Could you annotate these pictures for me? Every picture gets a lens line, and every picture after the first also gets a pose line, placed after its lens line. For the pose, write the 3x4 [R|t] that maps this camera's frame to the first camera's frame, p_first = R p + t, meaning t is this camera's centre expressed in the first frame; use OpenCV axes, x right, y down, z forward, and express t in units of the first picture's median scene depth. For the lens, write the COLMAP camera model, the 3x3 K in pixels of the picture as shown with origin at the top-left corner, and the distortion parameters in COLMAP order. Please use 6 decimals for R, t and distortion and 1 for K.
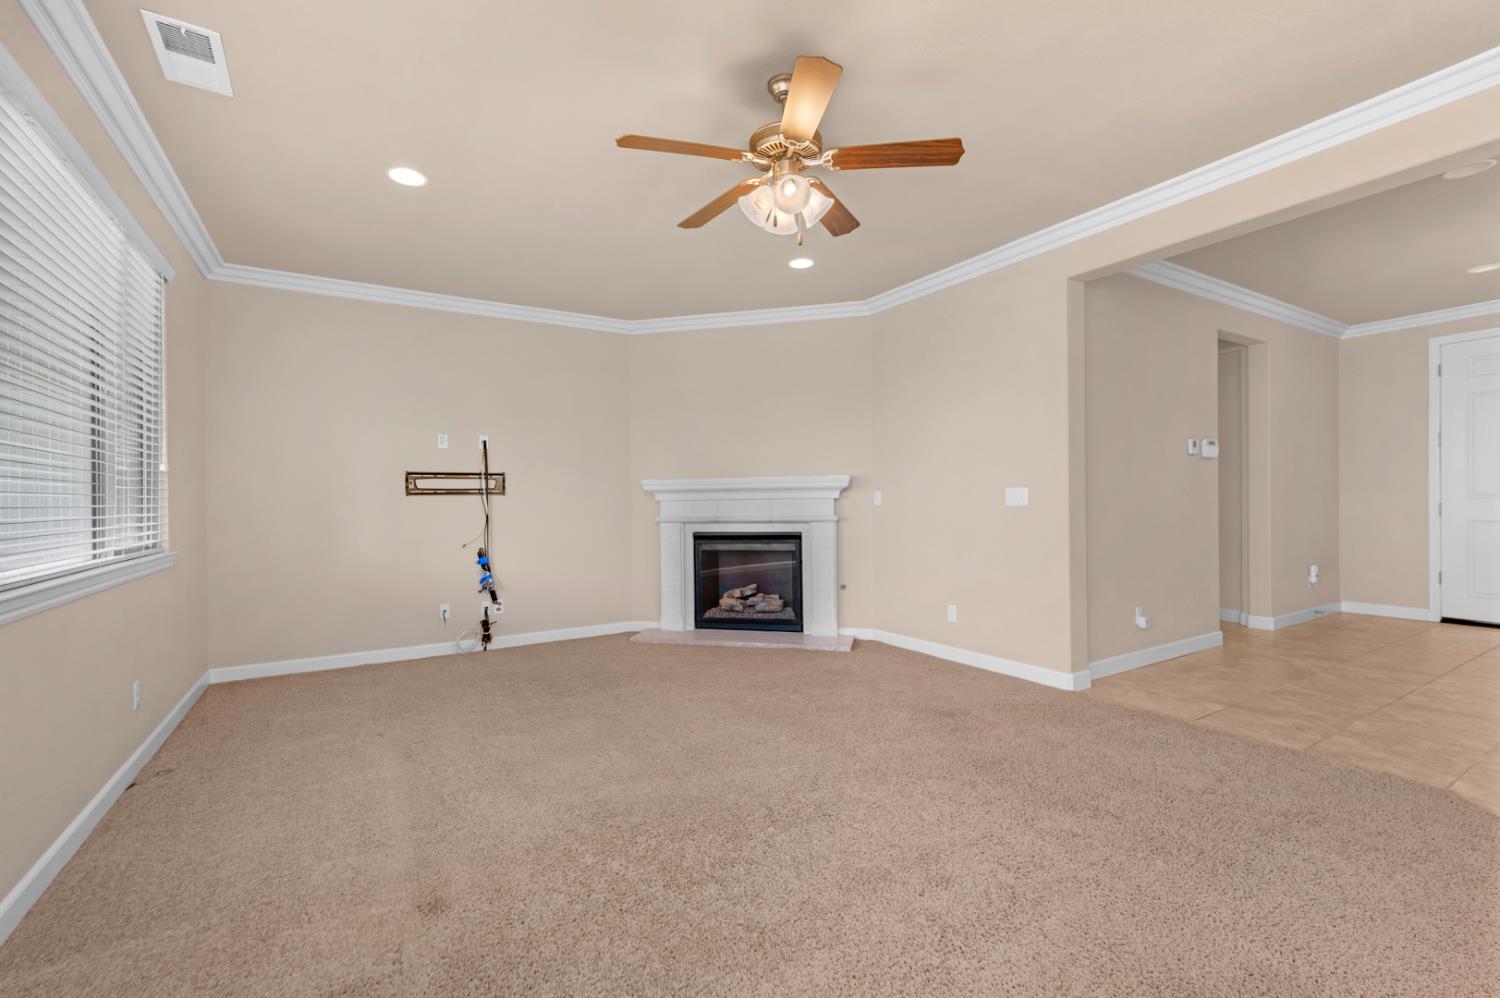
lens RADIAL K [[641.8, 0, 751.5], [0, 641.8, 504.4], [0, 0, 1]] dist [0.000605, 0.000056]
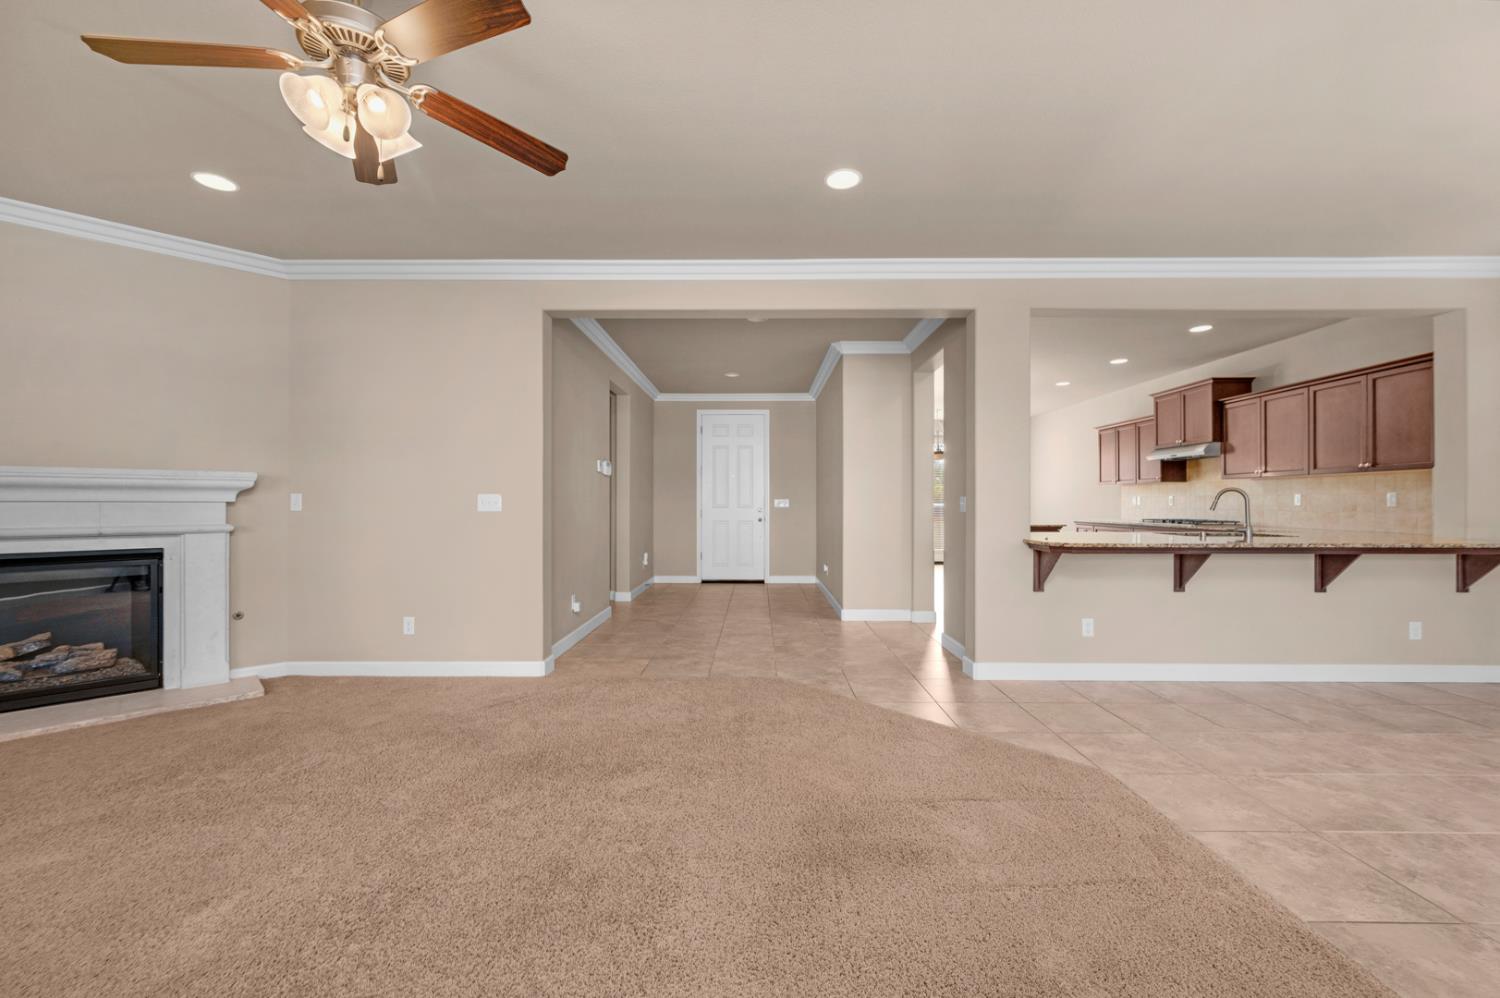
lens RADIAL K [[582.6, 0, 743.5], [0, 582.6, 505.2], [0, 0, 1]] dist [0.000007, -0.000597]
pose [[0.539530, 0.010611, 0.841900, -0.128051], [-0.002689, 0.999937, -0.010879, 0.000452], [-0.841962, 0.003605, 0.539524, 0.109480]]
